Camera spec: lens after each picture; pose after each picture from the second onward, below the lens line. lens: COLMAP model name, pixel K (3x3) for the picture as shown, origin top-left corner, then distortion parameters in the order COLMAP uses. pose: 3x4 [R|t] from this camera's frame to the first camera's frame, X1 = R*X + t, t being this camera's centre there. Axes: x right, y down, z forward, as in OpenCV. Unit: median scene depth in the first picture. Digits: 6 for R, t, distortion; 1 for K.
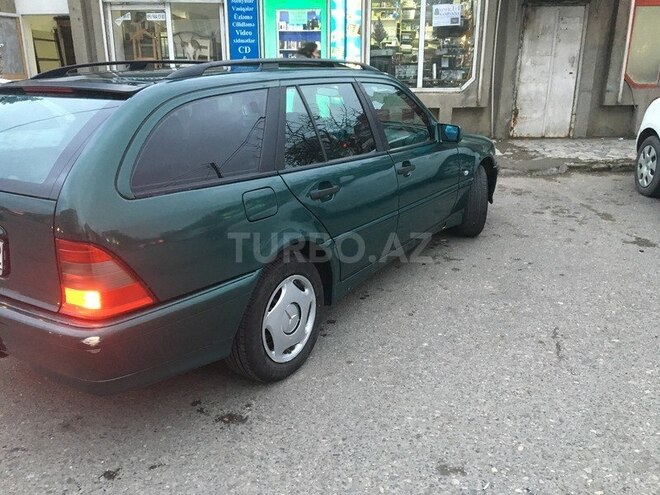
lens RADIAL K [[553.6, 0, 316.3], [0, 553.6, 245.0], [0, 0, 1]] dist [0.012512, -0.007537]
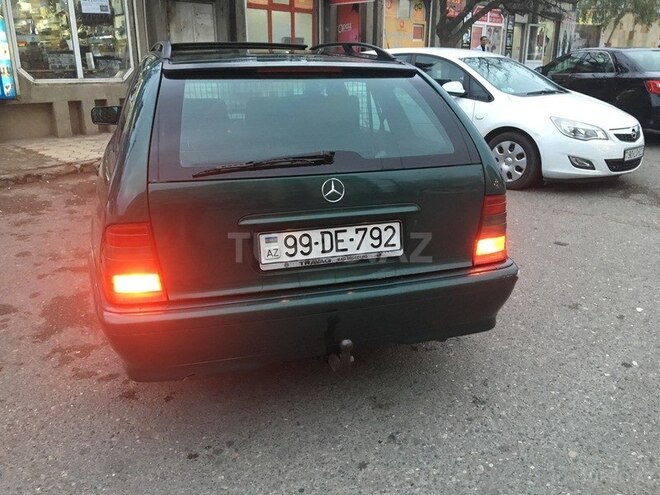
lens RADIAL K [[556.7, 0, 330.0], [0, 556.7, 247.5], [0, 0, 1]] dist [-0.001752, -0.002081]
pose [[0.645924, -0.233606, 0.726781, -0.301022], [0.224157, 0.968101, 0.111953, -0.020914], [-0.729750, 0.090599, 0.677685, 0.094223]]
